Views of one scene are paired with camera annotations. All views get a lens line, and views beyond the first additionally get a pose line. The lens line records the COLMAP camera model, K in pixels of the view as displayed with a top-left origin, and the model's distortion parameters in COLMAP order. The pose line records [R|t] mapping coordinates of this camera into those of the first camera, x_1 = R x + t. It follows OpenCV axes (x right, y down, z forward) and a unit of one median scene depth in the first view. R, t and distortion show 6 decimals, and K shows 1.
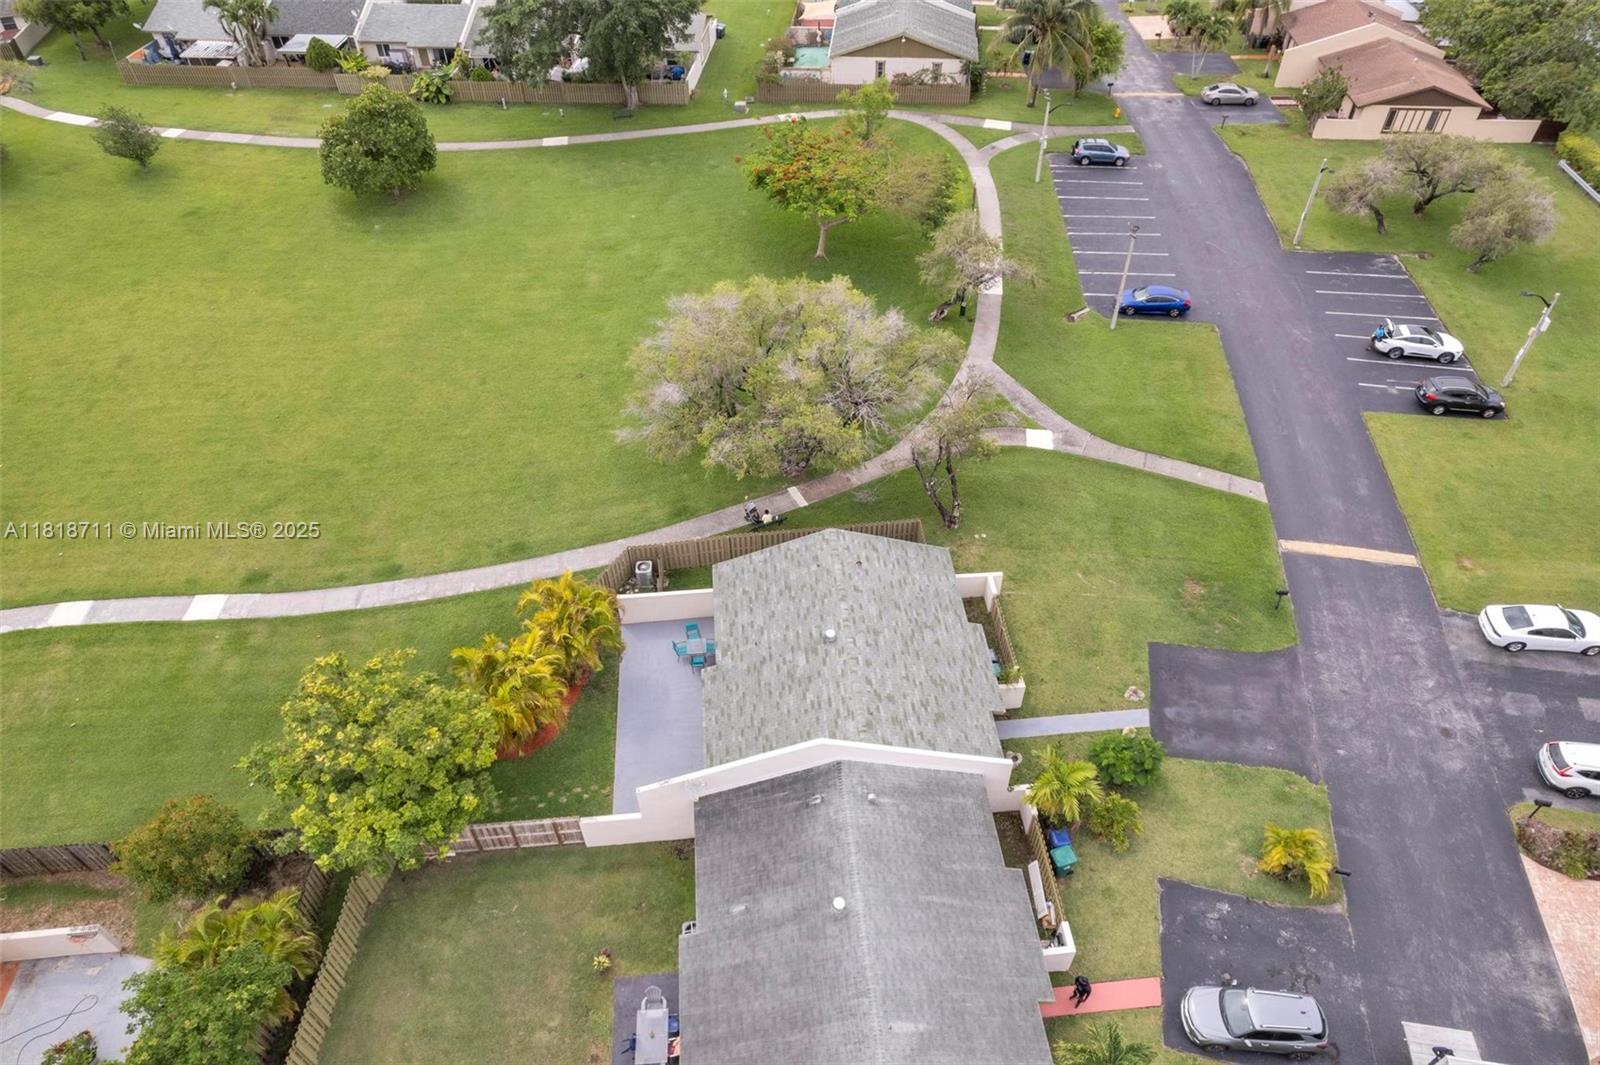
lens RADIAL K [[1013.6, 0, 800.2], [0, 1013.6, 539.5], [0, 0, 1]] dist [-0.080912, 0.071722]
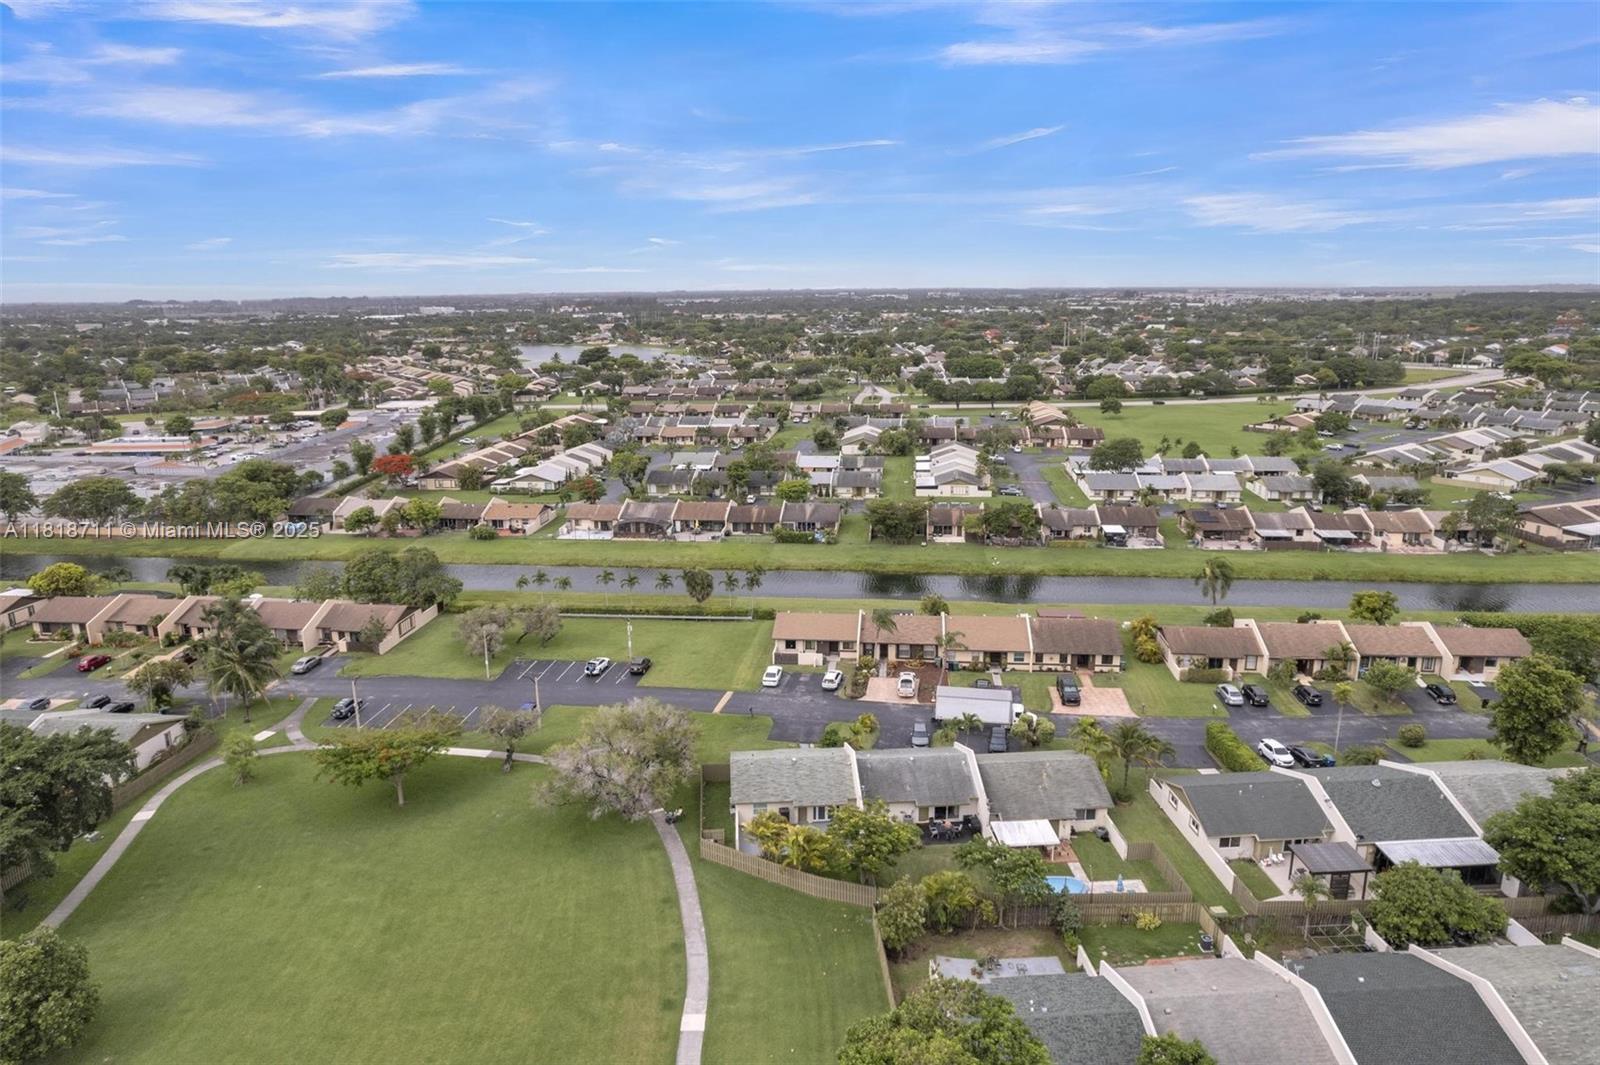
lens RADIAL K [[1013.6, 0, 800.2], [0, 1013.6, 539.5], [0, 0, 1]] dist [-0.080912, 0.071722]
pose [[0.020321, -0.230583, 0.972840, -1.590448], [0.712548, 0.685903, 0.147689, -0.443096], [-0.701329, 0.690194, 0.178240, 0.140200]]
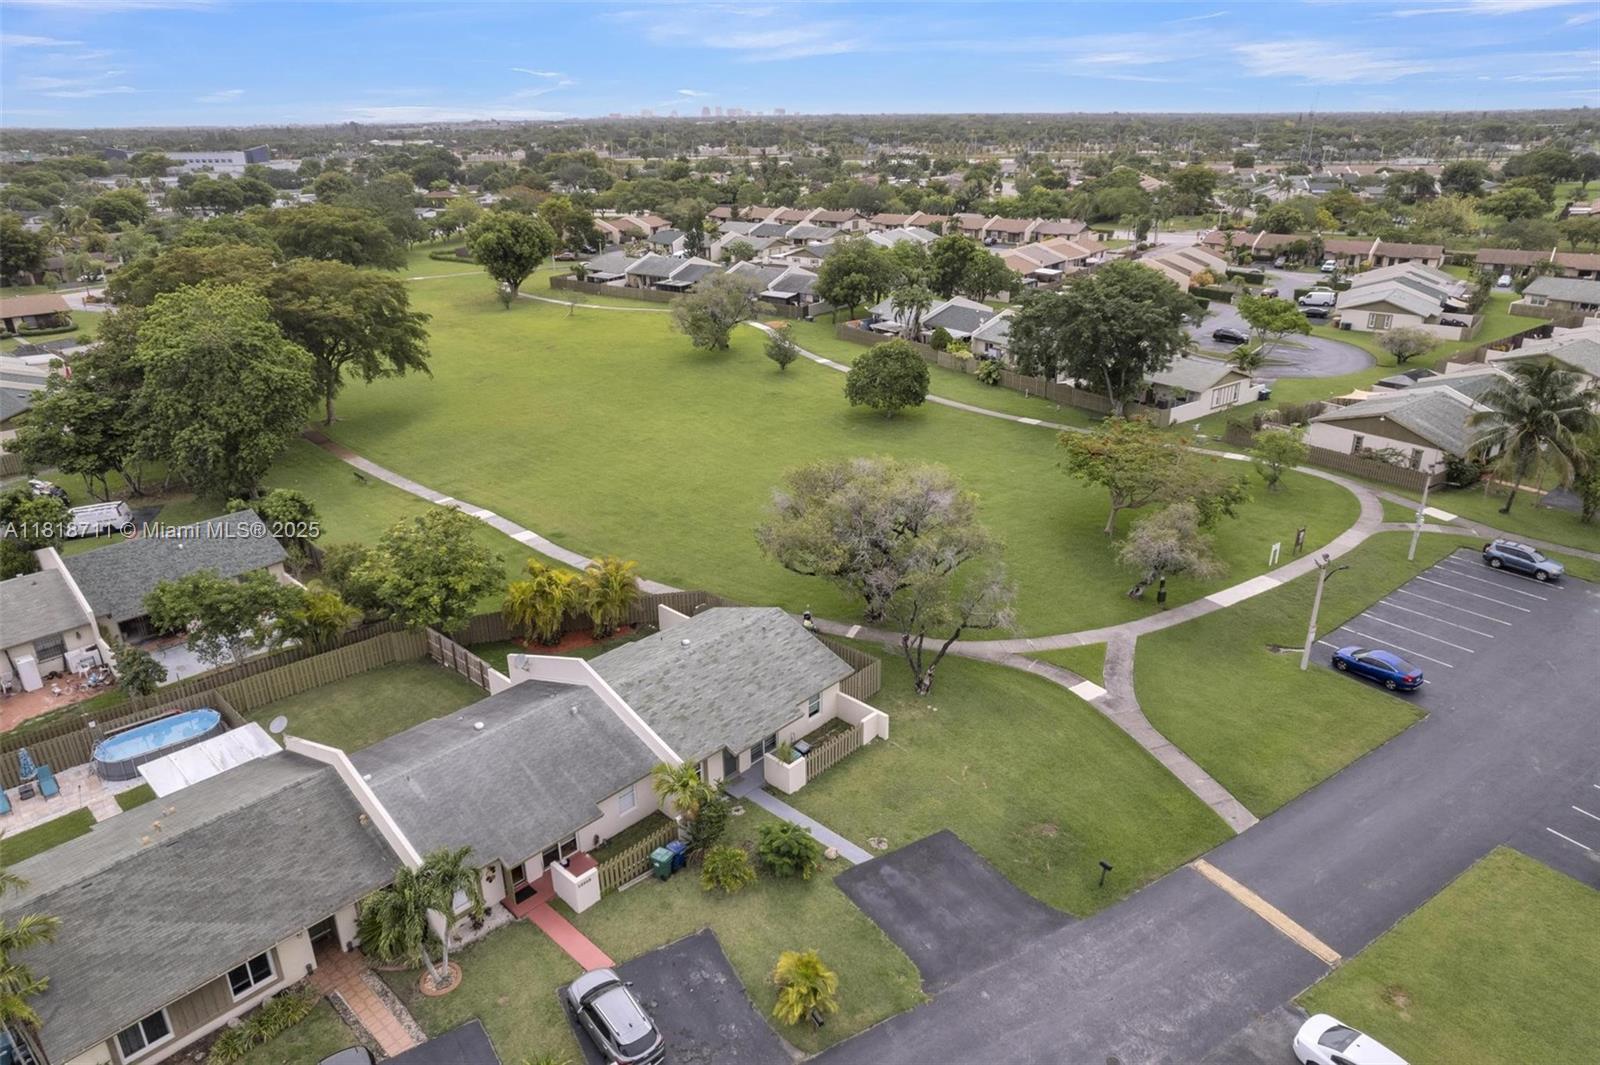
lens RADIAL K [[1013.6, 0, 800.2], [0, 1013.6, 539.5], [0, 0, 1]] dist [-0.080912, 0.071722]
pose [[0.665714, 0.293304, -0.686146, 0.695133], [-0.521435, 0.840607, -0.146576, 0.068640], [0.533788, 0.455359, 0.712544, 0.078993]]
